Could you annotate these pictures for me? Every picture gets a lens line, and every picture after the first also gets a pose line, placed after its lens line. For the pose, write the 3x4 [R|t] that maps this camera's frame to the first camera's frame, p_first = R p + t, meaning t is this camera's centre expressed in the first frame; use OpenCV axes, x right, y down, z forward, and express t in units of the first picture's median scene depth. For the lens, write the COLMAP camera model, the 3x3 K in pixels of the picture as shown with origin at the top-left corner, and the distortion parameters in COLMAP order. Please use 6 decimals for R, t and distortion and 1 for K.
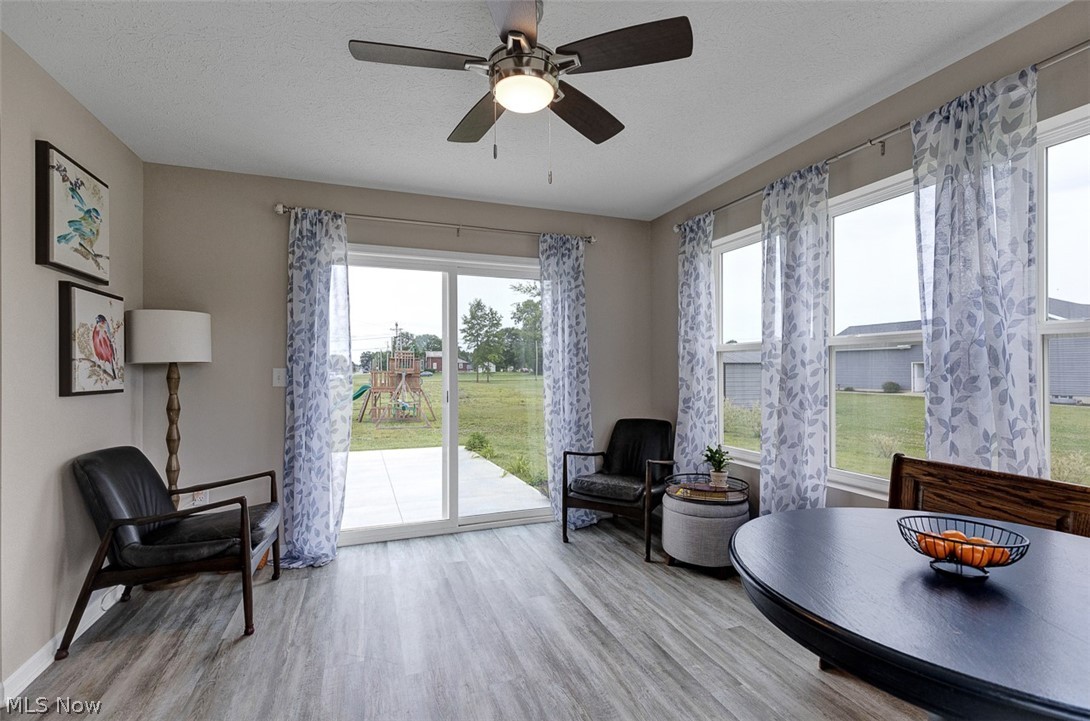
lens RADIAL K [[485.3, 0, 544.0], [0, 485.3, 371.4], [0, 0, 1]] dist [-0.000682, -0.000194]
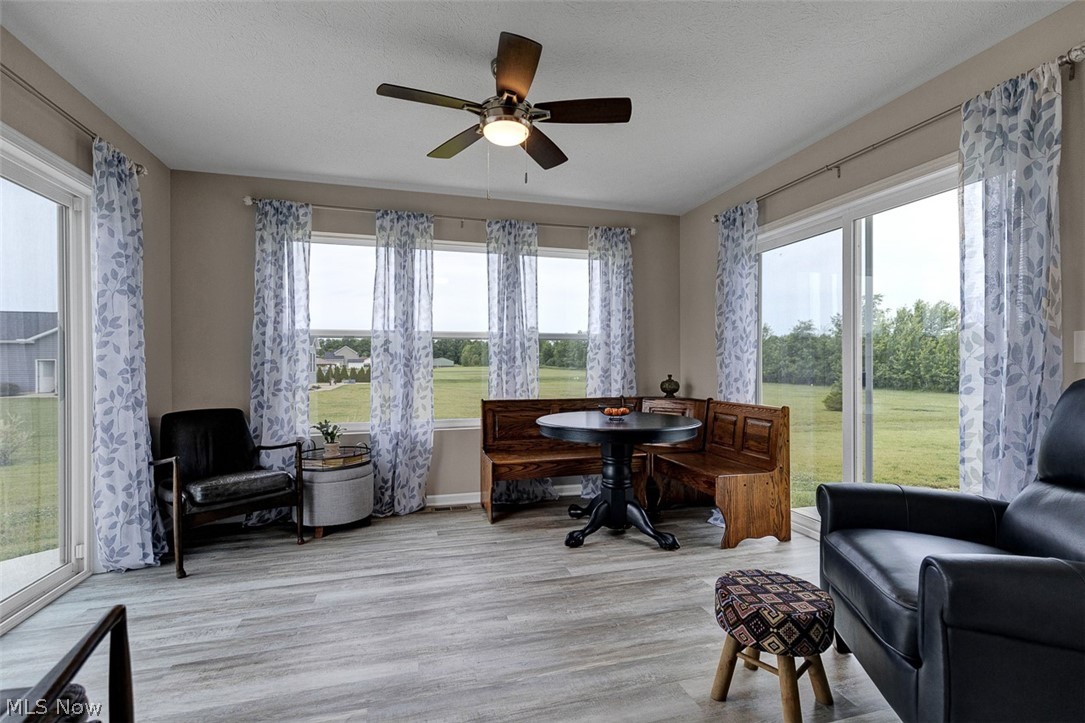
lens RADIAL K [[492.6, 0, 544.4], [0, 492.6, 366.0], [0, 0, 1]] dist [-0.000163, -0.000174]
pose [[0.074336, 0.001977, 0.997231, -0.812581], [0.007668, 0.999967, -0.002554, 0.039539], [-0.997204, 0.007837, 0.074319, 0.469652]]
